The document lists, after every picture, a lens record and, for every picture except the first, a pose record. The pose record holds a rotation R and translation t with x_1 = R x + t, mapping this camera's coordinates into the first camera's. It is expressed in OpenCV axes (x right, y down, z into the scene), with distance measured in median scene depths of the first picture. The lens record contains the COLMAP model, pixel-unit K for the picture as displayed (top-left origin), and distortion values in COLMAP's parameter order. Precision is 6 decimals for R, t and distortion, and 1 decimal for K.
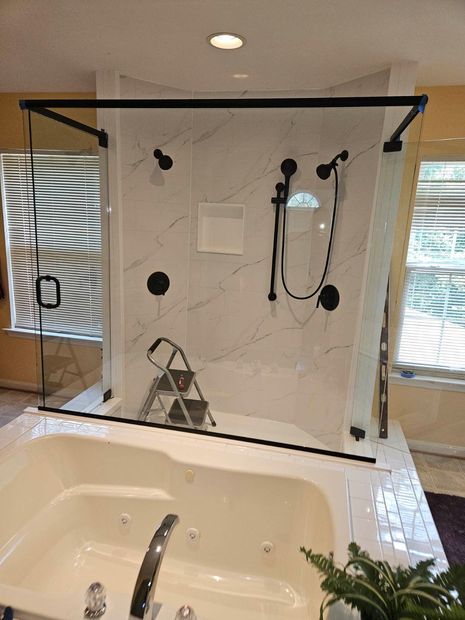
lens RADIAL K [[416.2, 0, 231.9], [0, 416.2, 310.1], [0, 0, 1]] dist [0.043483, -0.003617]
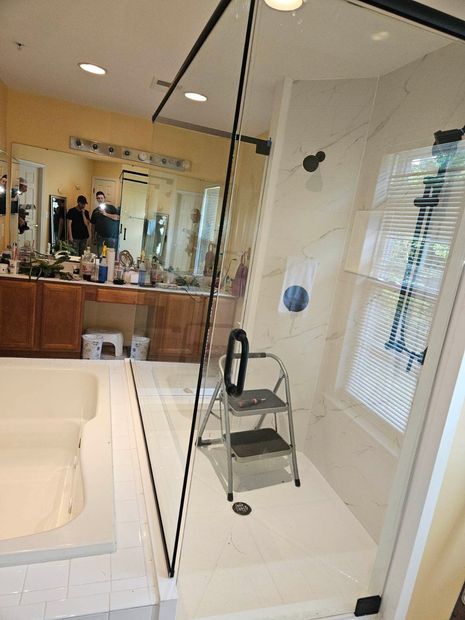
lens RADIAL K [[416.2, 0, 233.0], [0, 416.2, 311.7], [0, 0, 1]] dist [0.043483, -0.003617]
pose [[0.513100, 0.191684, -0.836652, 0.538341], [-0.296383, 0.954357, 0.036886, -0.031055], [0.805534, 0.229043, 0.546492, 0.424837]]
